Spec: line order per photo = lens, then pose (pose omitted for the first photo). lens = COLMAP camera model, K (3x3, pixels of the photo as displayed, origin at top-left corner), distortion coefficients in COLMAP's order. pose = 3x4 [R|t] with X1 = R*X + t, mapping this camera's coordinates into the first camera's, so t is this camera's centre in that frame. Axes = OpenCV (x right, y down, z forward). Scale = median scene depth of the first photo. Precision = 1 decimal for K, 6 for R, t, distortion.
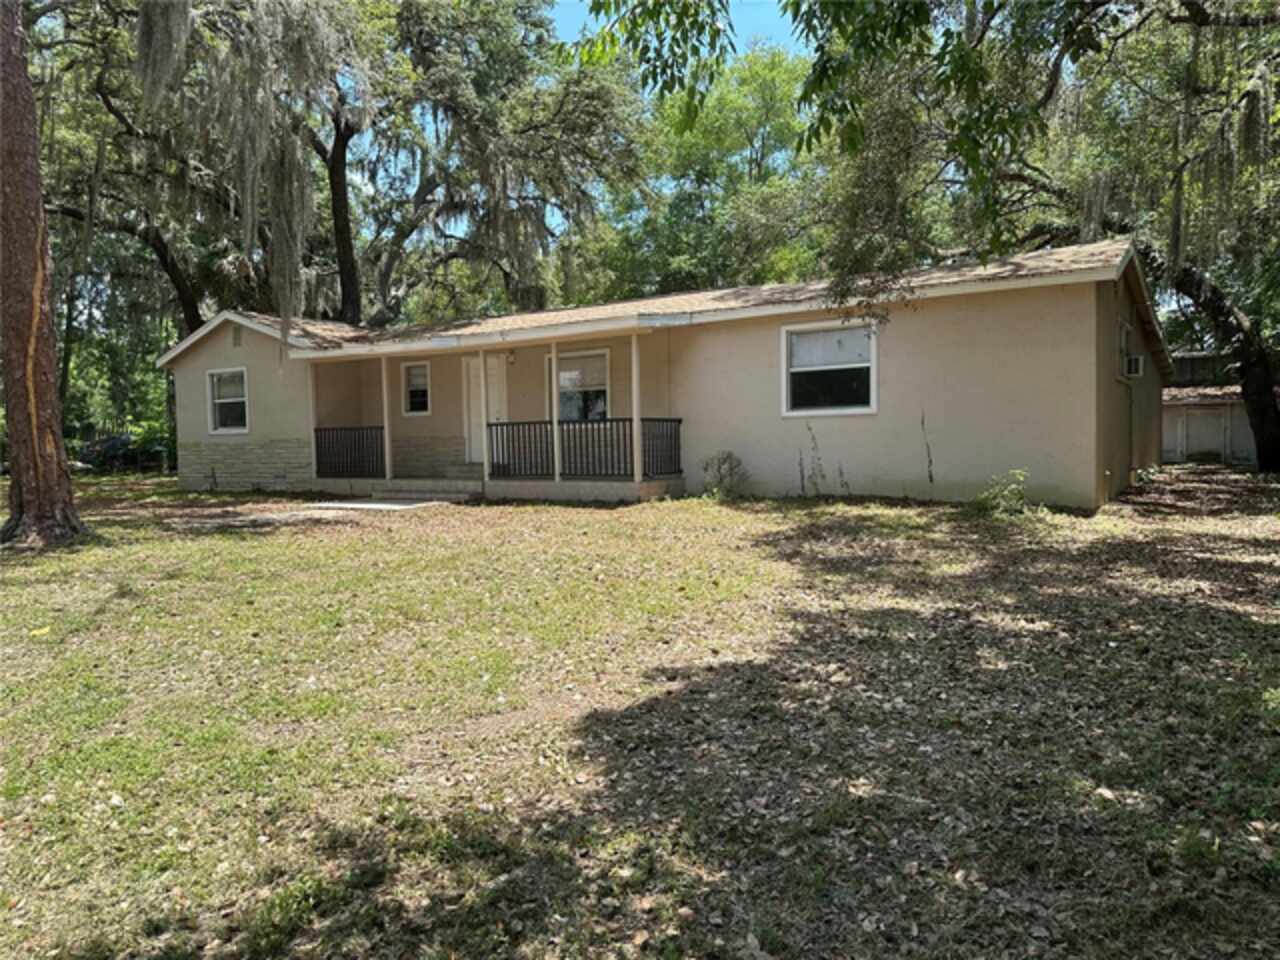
lens RADIAL K [[900.6, 0, 640.0], [0, 900.6, 480.0], [0, 0, 1]] dist [0.056316, -0.087796]
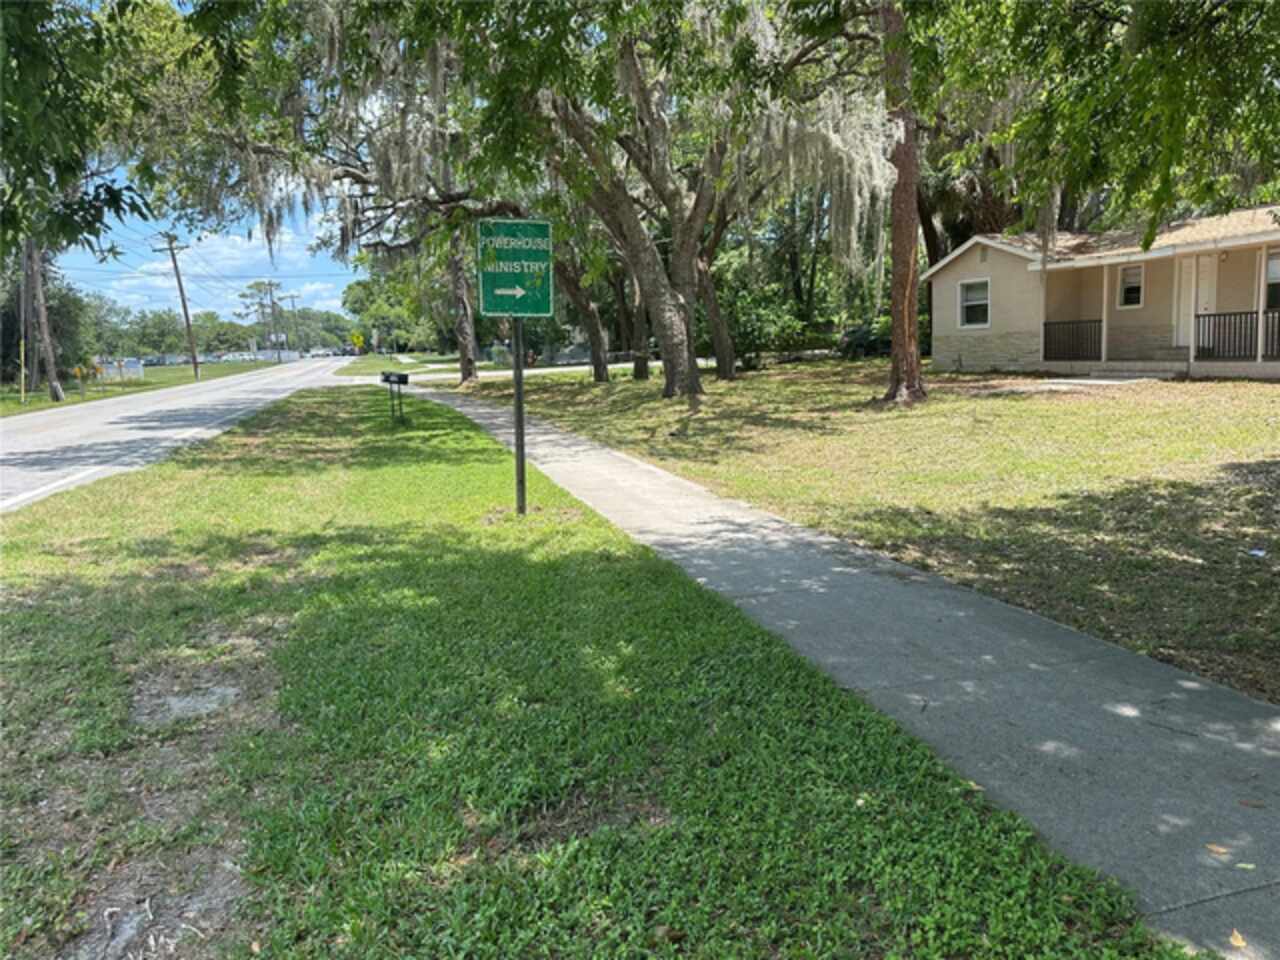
lens RADIAL K [[908.2, 0, 637.4], [0, 908.2, 485.7], [0, 0, 1]] dist [0.062063, -0.073702]
pose [[0.762404, 0.079110, -0.642248, 0.076849], [0.009765, 0.990979, 0.133658, -0.007285], [0.647028, -0.108172, 0.754754, -0.479485]]
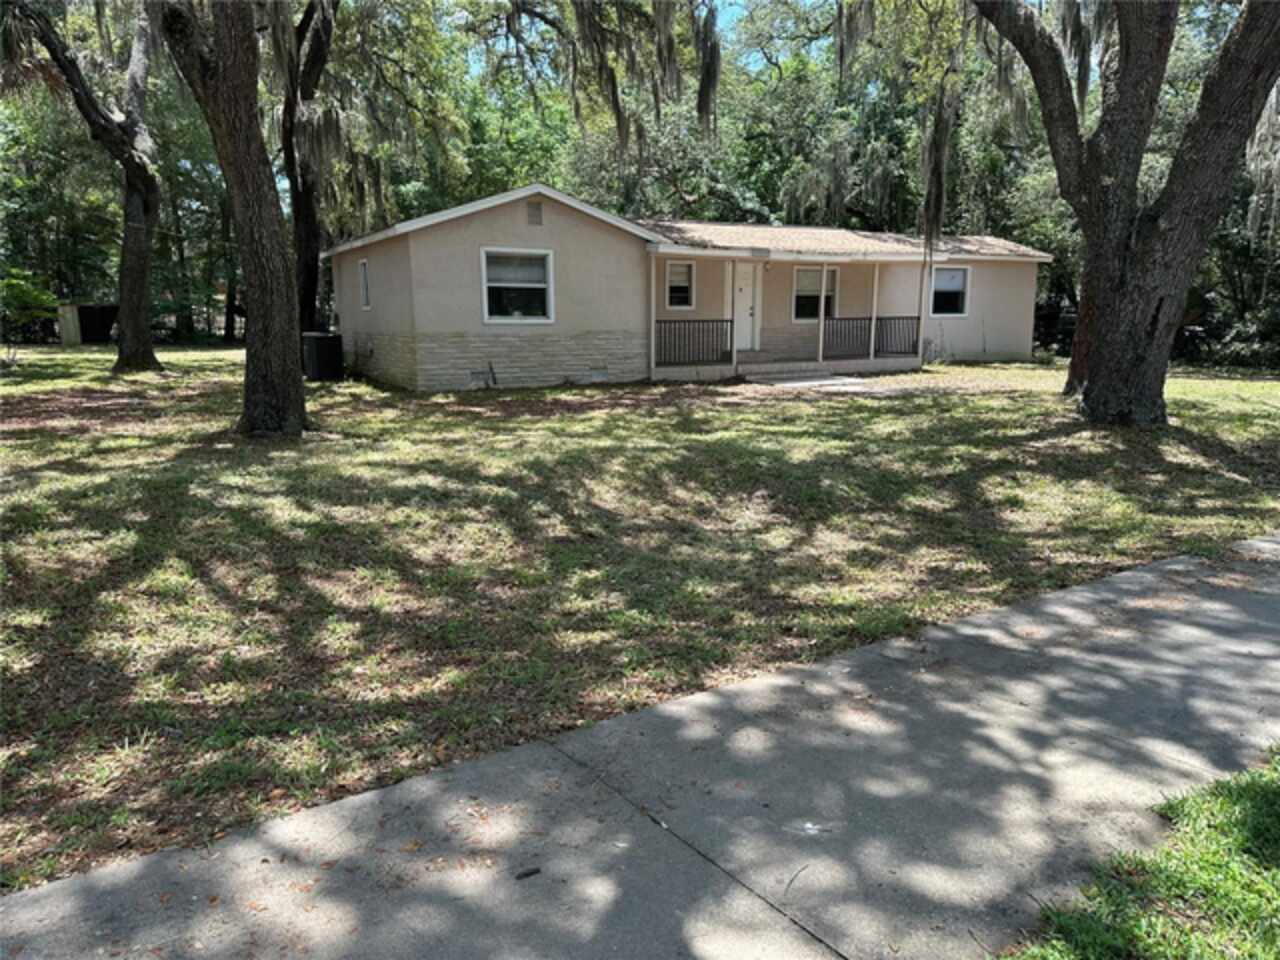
lens RADIAL K [[895.6, 0, 646.4], [0, 895.6, 475.0], [0, 0, 1]] dist [0.048757, -0.064972]
pose [[0.472155, -0.135230, 0.871081, -1.490572], [0.040507, 0.990448, 0.131805, -0.019407], [-0.880584, -0.026948, 0.473123, 0.599075]]
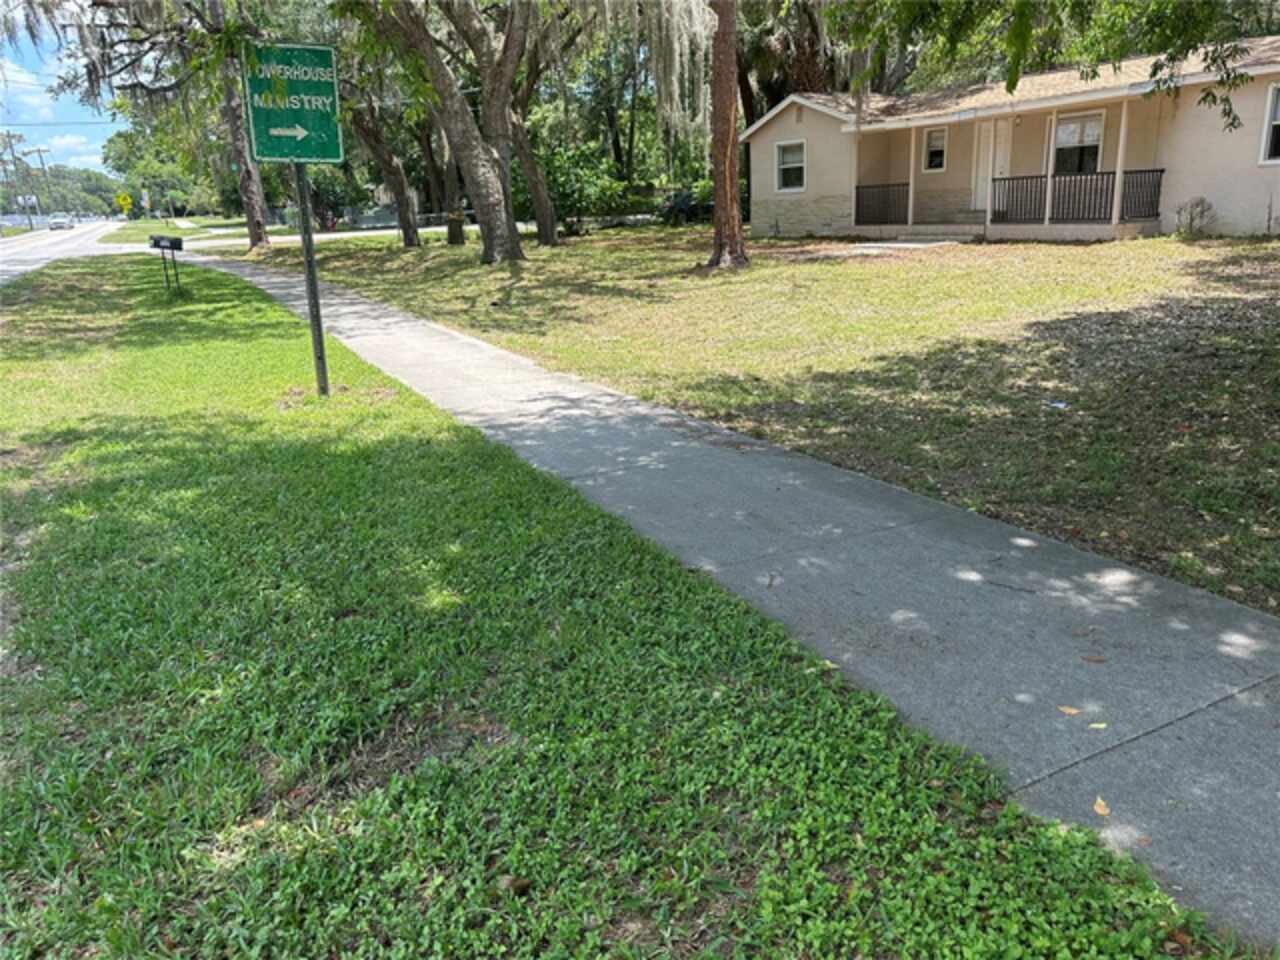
lens RADIAL K [[902.1, 0, 645.0], [0, 902.1, 482.8], [0, 0, 1]] dist [0.057185, -0.069317]
pose [[0.876176, 0.119727, -0.466885, 0.056954], [0.012299, 0.962789, 0.269976, -0.002131], [0.481835, -0.242288, 0.842099, -0.453024]]
